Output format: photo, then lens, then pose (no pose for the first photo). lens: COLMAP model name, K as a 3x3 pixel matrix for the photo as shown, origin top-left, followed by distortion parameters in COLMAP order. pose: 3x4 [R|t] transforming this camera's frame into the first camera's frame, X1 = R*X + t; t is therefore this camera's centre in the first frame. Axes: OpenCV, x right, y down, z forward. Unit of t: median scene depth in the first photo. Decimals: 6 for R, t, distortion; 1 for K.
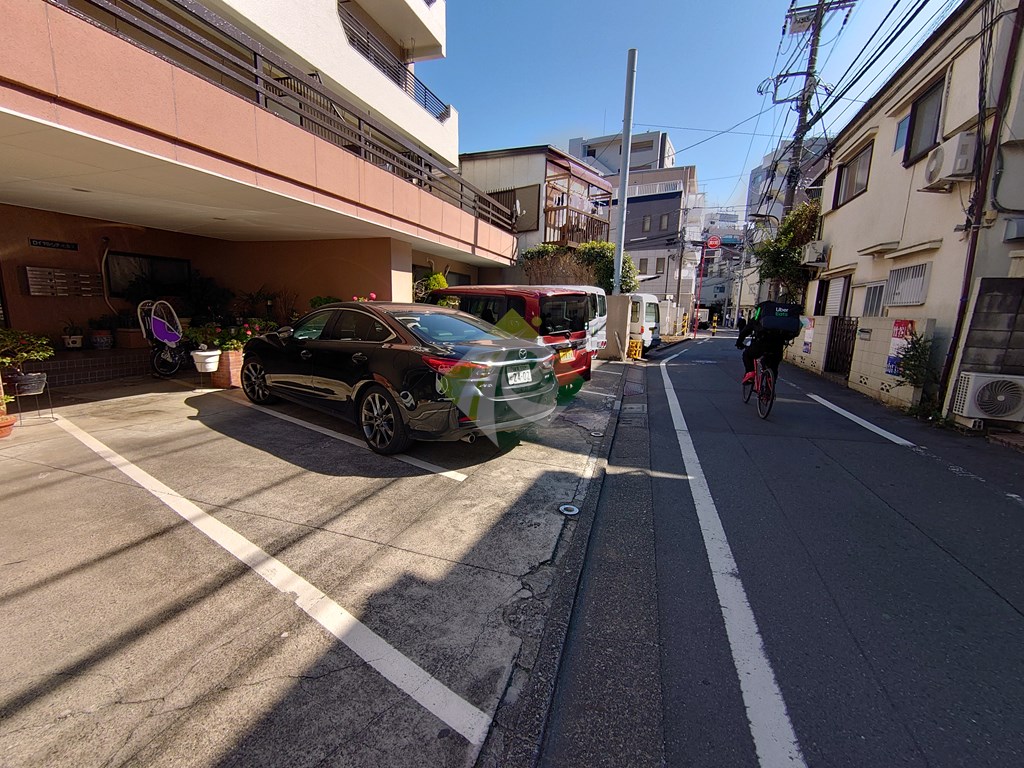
lens RADIAL K [[443.0, 0, 512.7], [0, 443.0, 389.3], [0, 0, 1]] dist [0.002822, -0.001631]
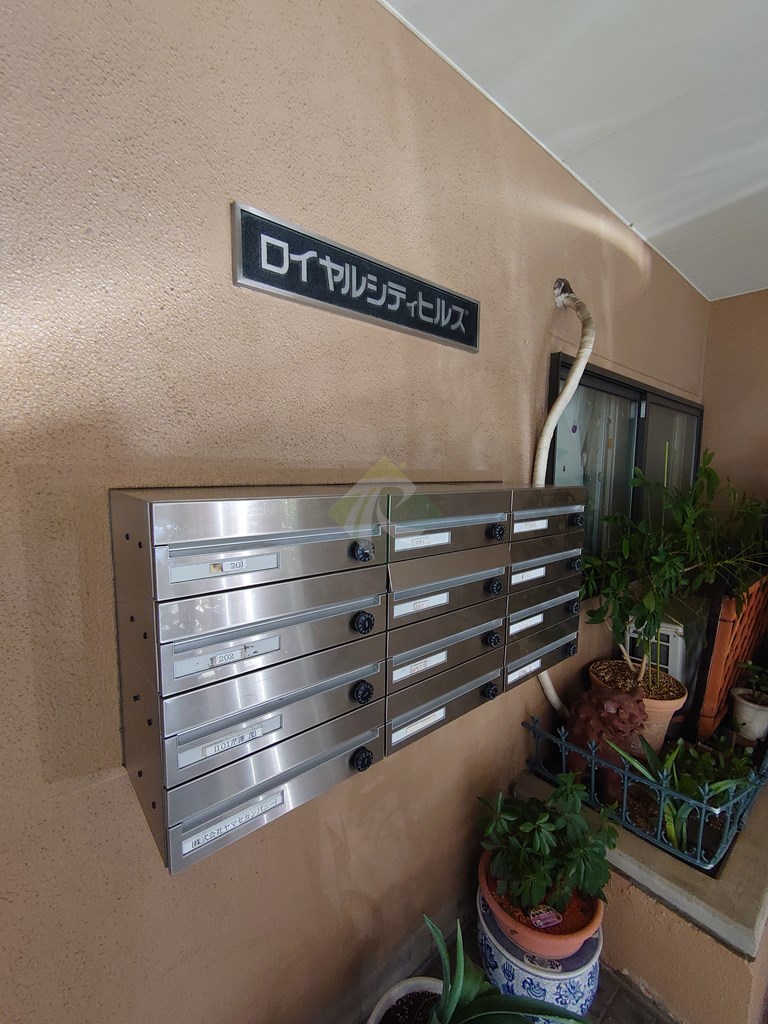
lens RADIAL K [[443.0, 0, 388.4], [0, 443.0, 514.0], [0, 0, 1]] dist [0.002822, -0.001631]
pose [[0.859891, 0.040324, -0.508882, -1.679594], [-0.083258, 0.994605, -0.061873, -0.445533], [0.503642, 0.095572, 0.858610, 1.563246]]
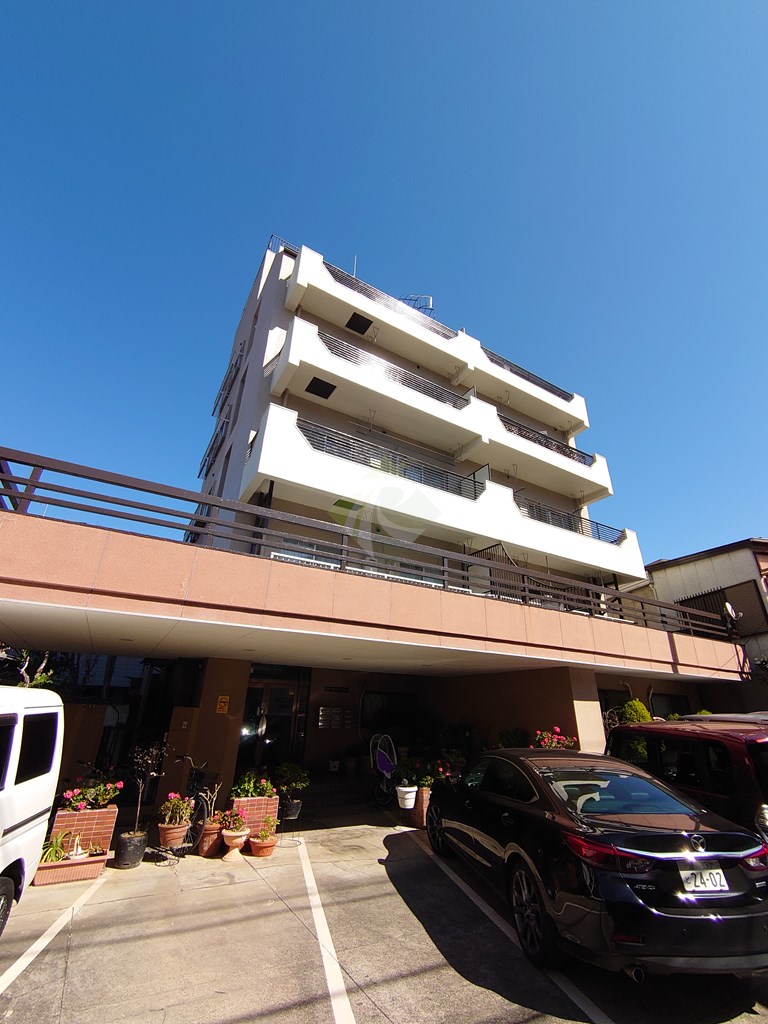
lens RADIAL K [[443.0, 0, 388.4], [0, 443.0, 514.0], [0, 0, 1]] dist [0.002822, -0.001631]
pose [[0.758123, -0.277725, -0.590015, 0.193952], [-0.119193, 0.830520, -0.544087, -0.060417], [0.641125, 0.482811, 0.596533, -0.062307]]
